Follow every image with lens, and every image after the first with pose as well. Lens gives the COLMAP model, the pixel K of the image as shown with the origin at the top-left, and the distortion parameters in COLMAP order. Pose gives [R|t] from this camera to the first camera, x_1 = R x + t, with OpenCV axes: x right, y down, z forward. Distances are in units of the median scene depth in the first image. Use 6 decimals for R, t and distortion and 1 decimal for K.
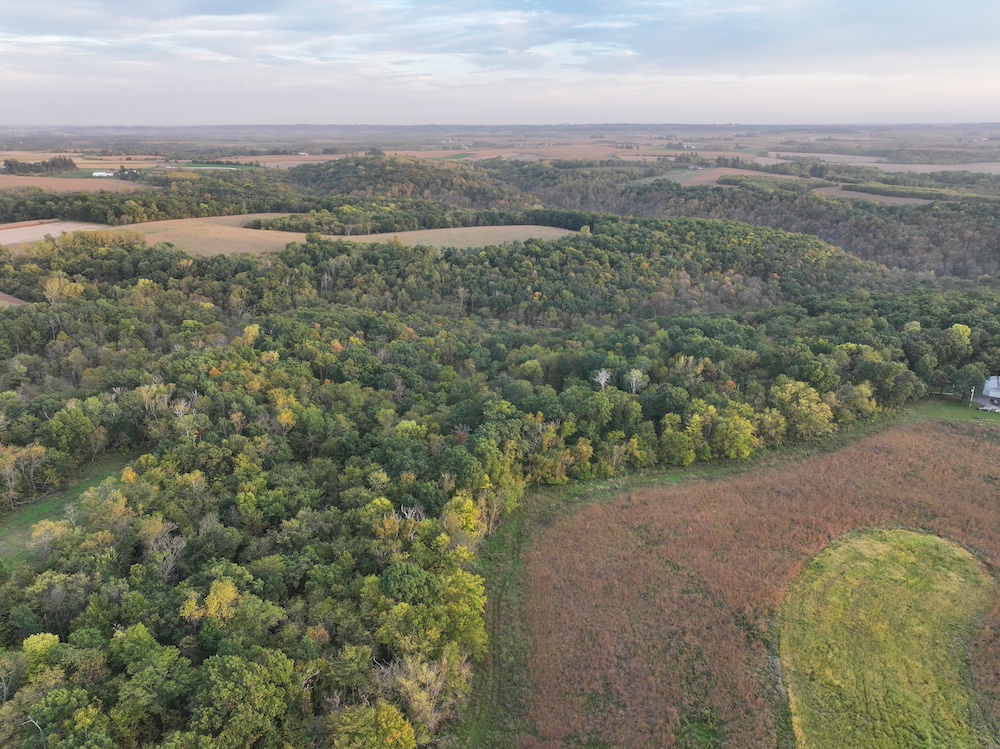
lens RADIAL K [[703.6, 0, 499.5], [0, 703.6, 372.5], [0, 0, 1]] dist [-0.004322, 0.021689]
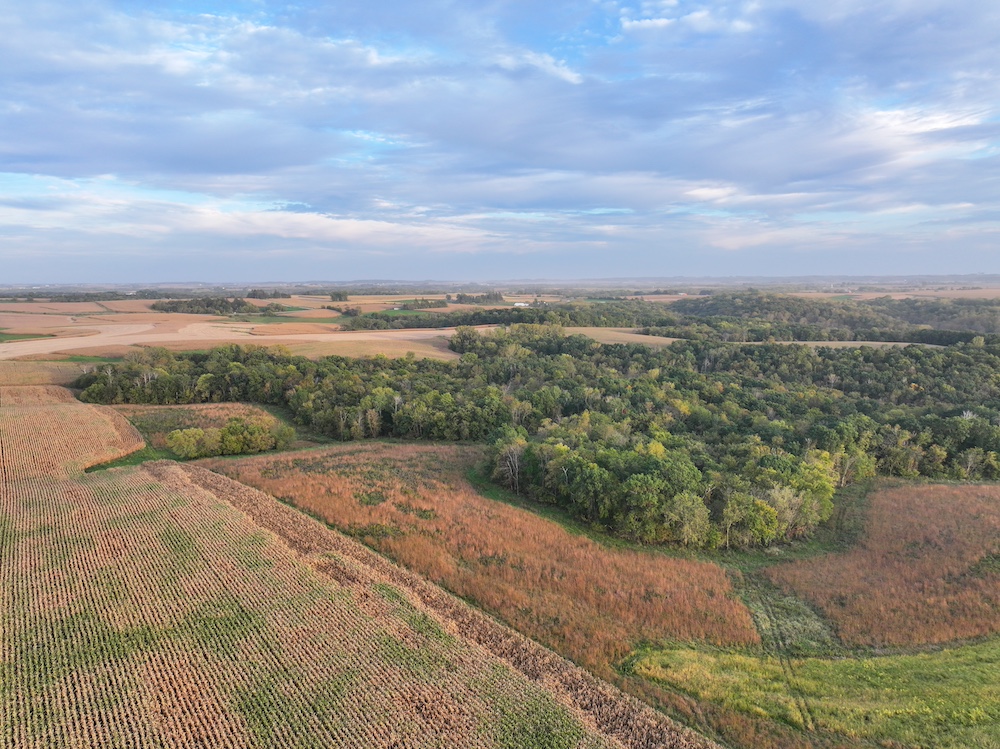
lens RADIAL K [[703.6, 0, 499.5], [0, 703.6, 372.5], [0, 0, 1]] dist [-0.004322, 0.021689]
pose [[0.874854, 0.058983, -0.480782, 0.017630], [-0.155932, 0.974016, -0.164248, 0.131668], [0.458602, 0.218662, 0.861319, -0.172213]]
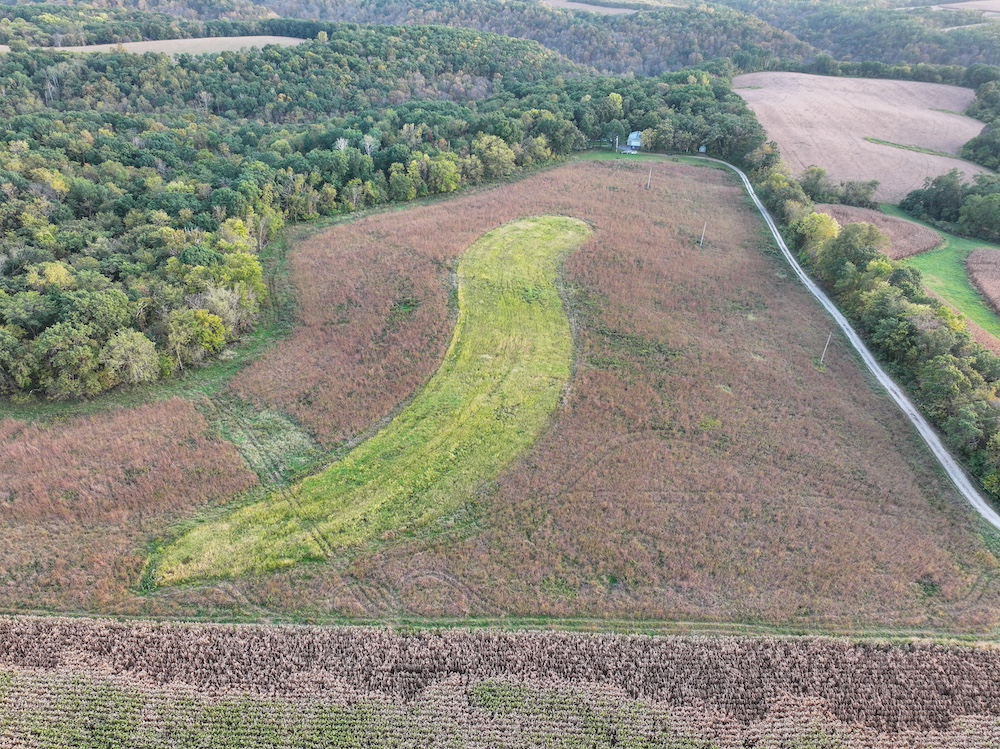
lens RADIAL K [[703.6, 0, 499.5], [0, 703.6, 372.5], [0, 0, 1]] dist [-0.004322, 0.021689]
pose [[0.946595, -0.150865, 0.284953, -0.000166], [0.085404, 0.969531, 0.229597, 0.074292], [-0.310909, -0.193000, 0.930638, -0.160159]]
